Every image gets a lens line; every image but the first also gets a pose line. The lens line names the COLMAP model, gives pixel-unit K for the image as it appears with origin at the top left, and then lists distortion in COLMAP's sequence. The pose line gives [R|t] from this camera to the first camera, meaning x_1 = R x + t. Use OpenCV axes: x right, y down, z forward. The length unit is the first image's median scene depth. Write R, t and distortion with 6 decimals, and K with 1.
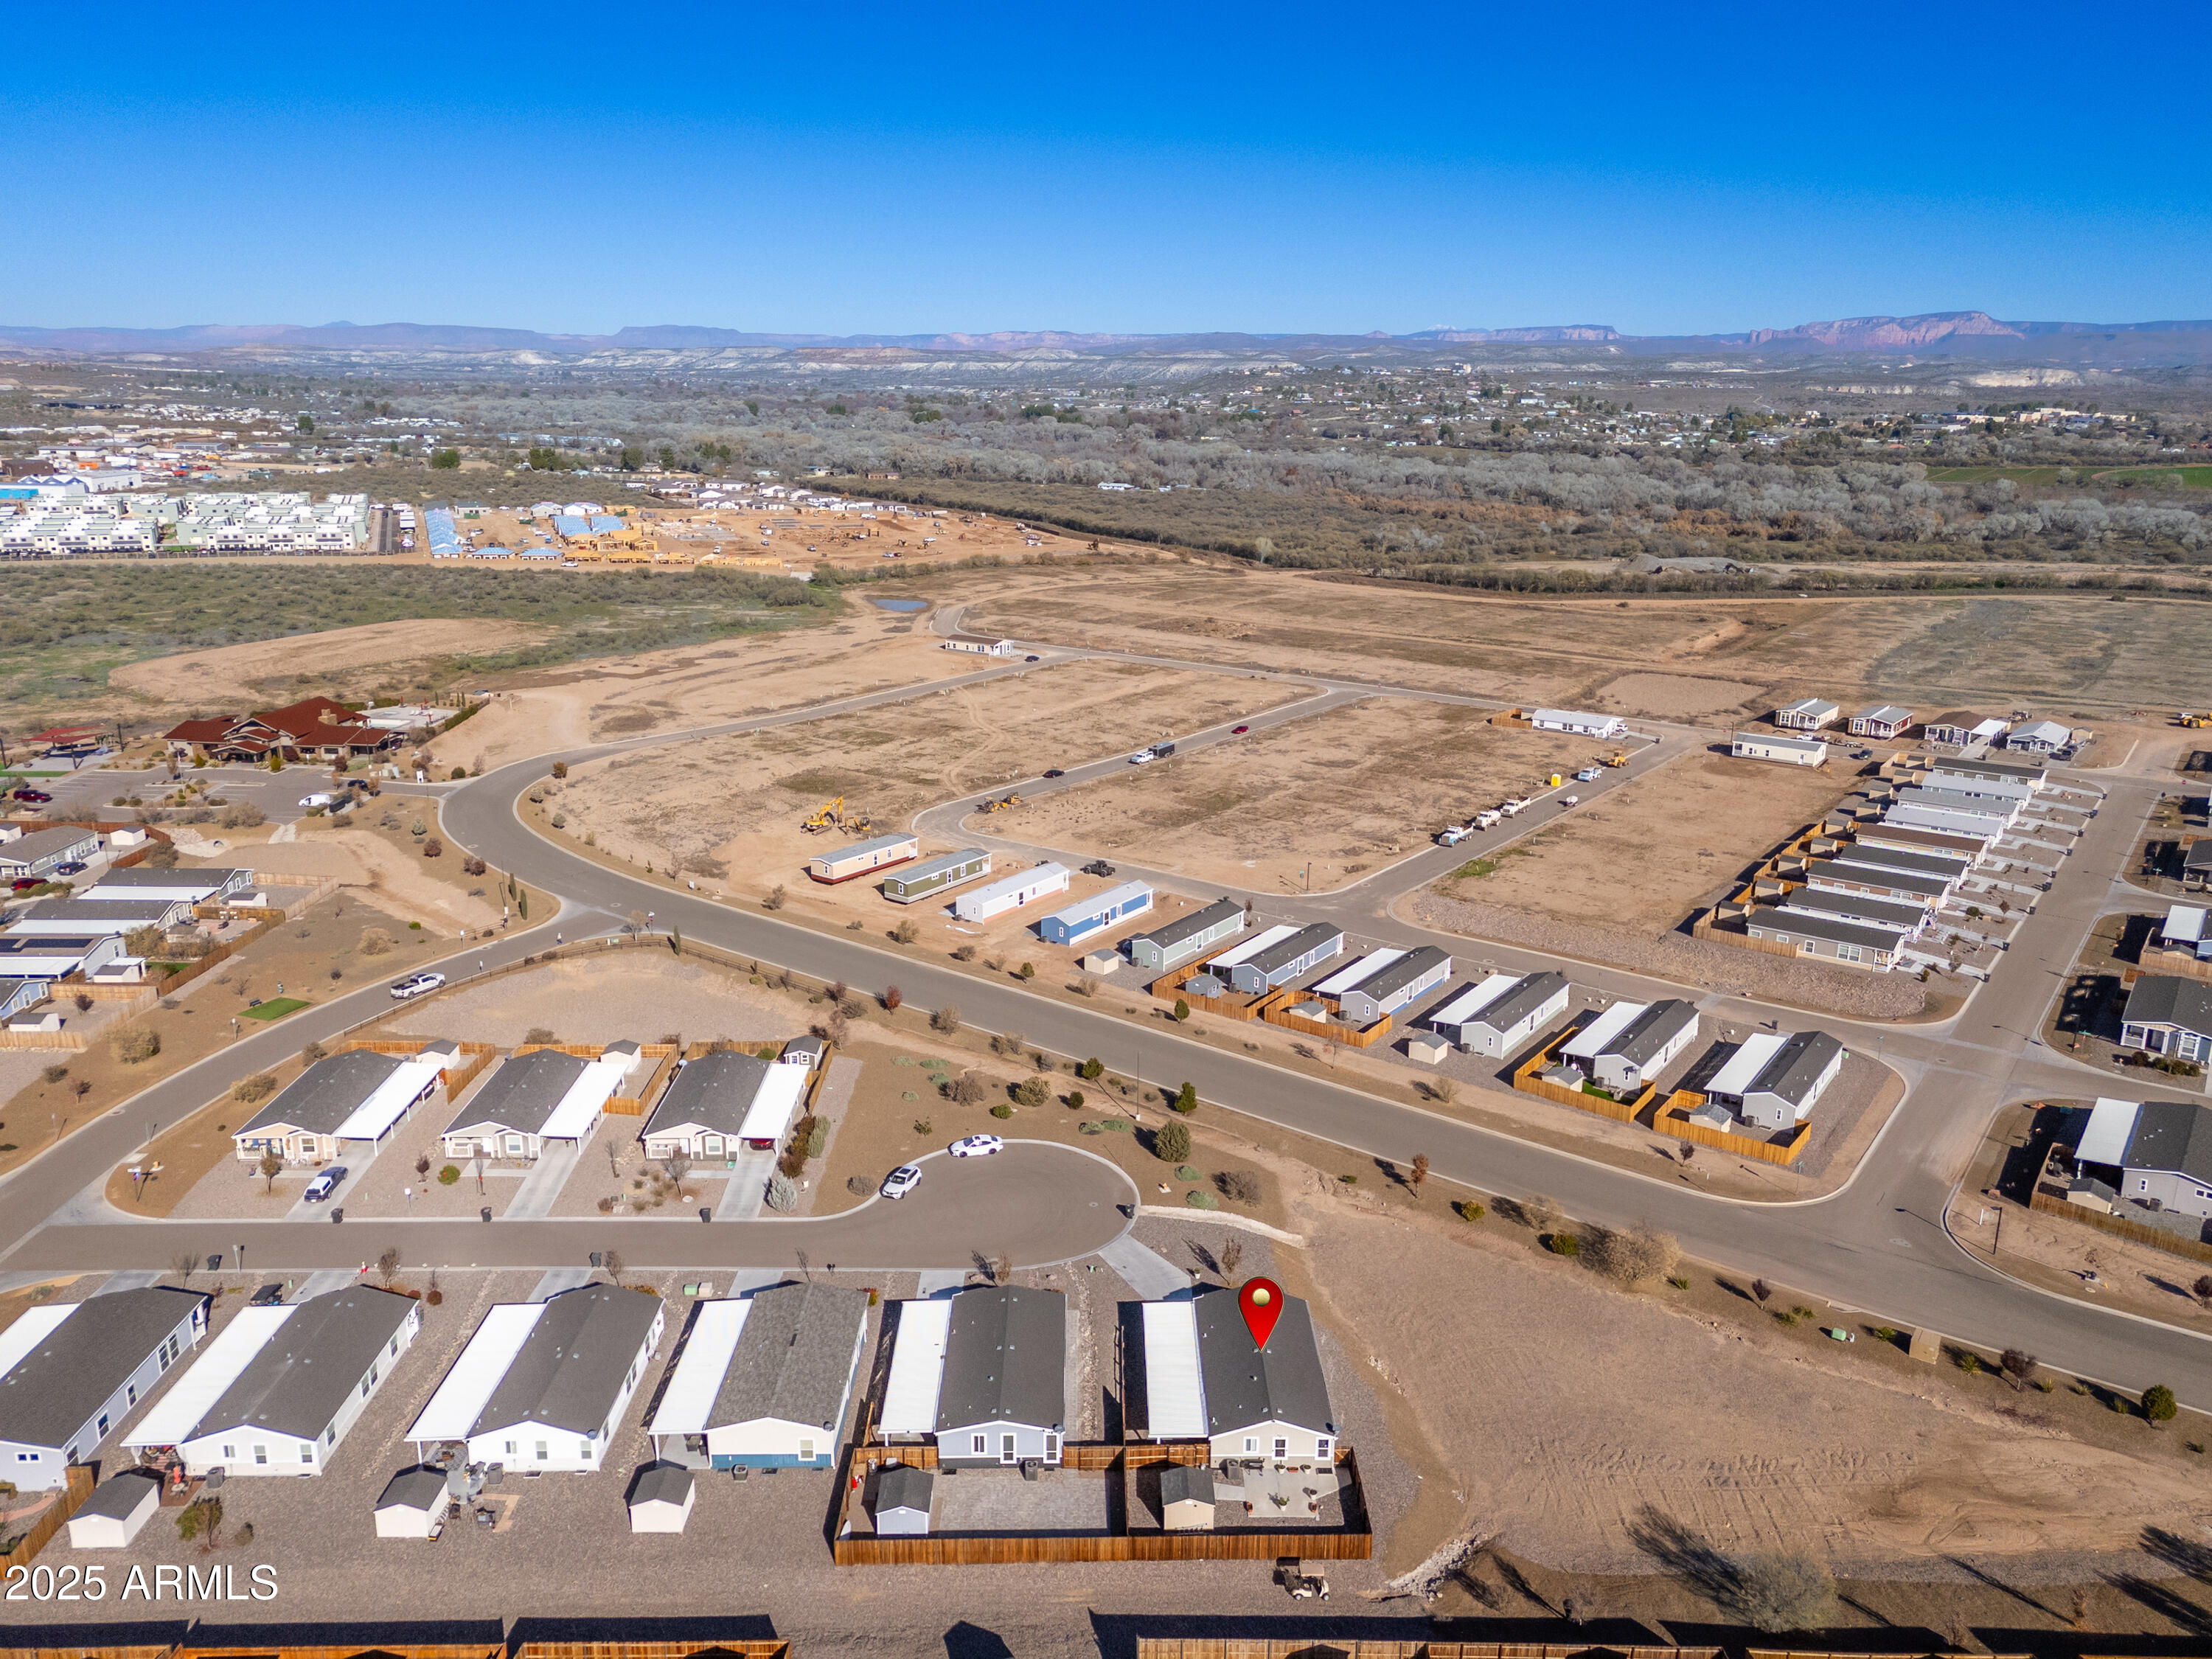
lens RADIAL K [[1602.7, 0, 1106.0], [0, 1602.7, 829.5], [0, 0, 1]] dist [0.072413, -0.037112]
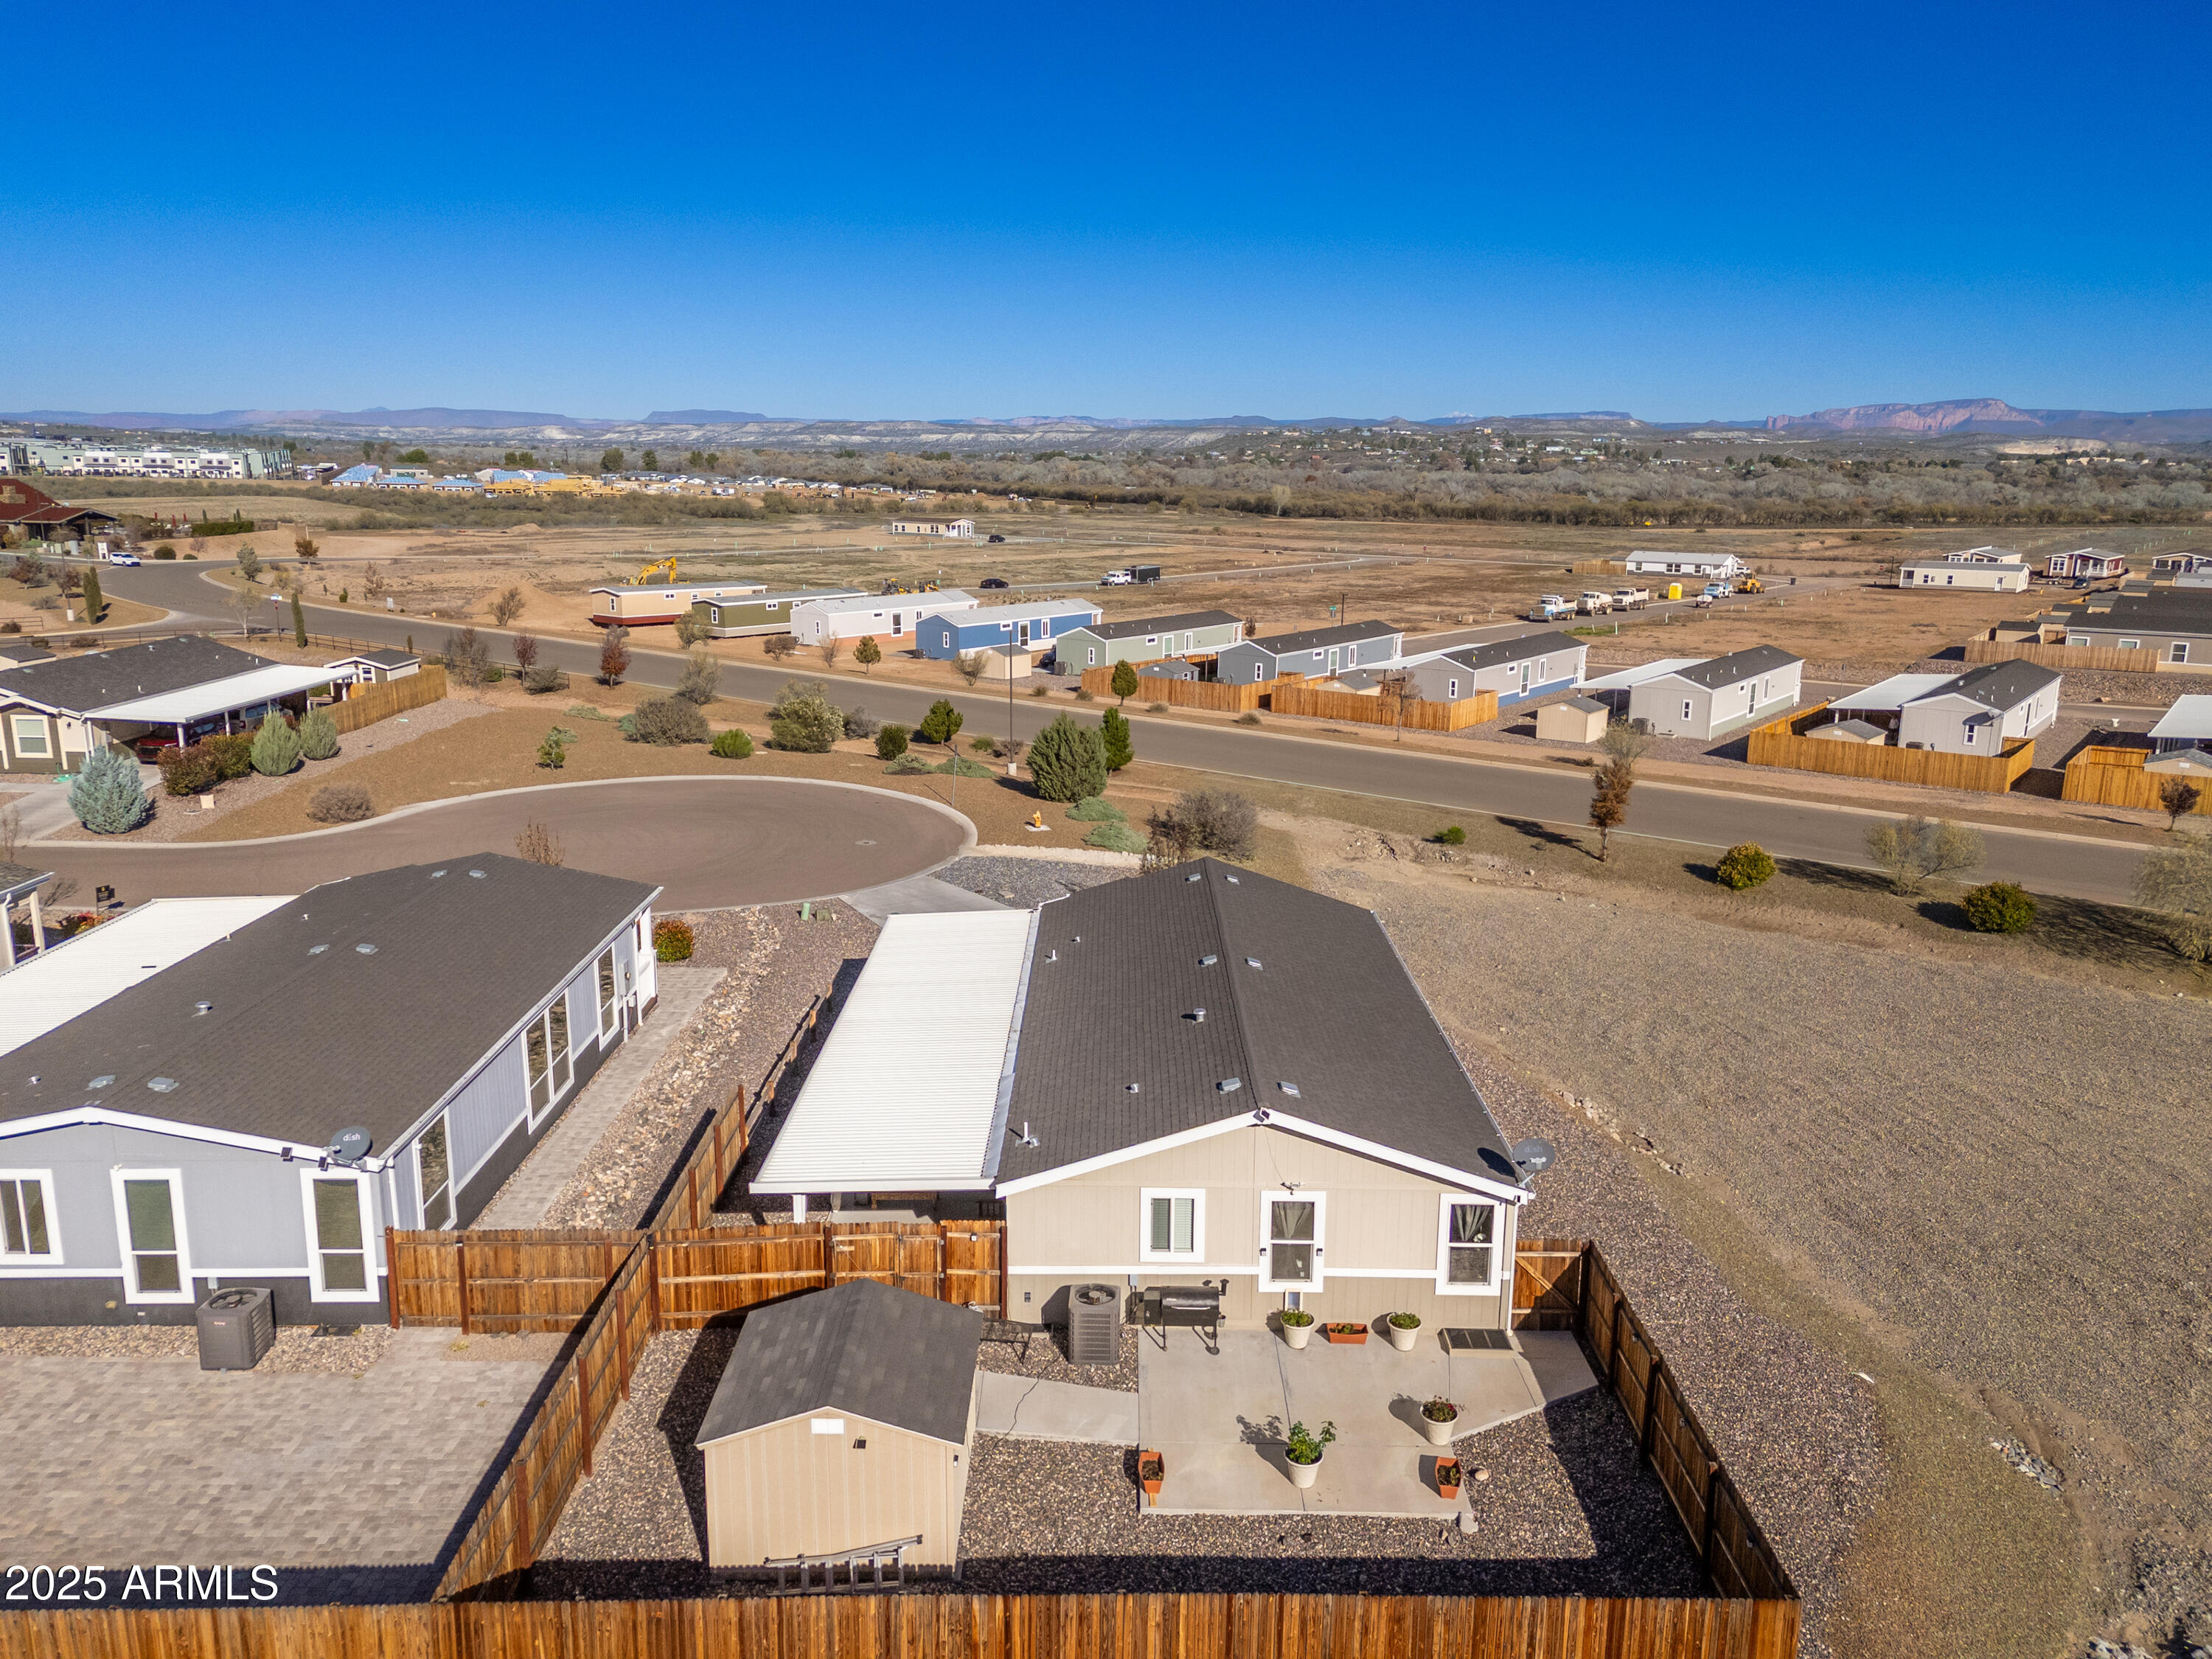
lens RADIAL K [[1602.7, 0, 1106.0], [0, 1602.7, 829.5], [0, 0, 1]] dist [0.072413, -0.037112]
pose [[0.999913, 0.007100, -0.011085, 0.081793], [-0.007648, 0.998709, -0.050209, 0.332381], [0.010714, 0.050290, 0.998677, 0.754687]]
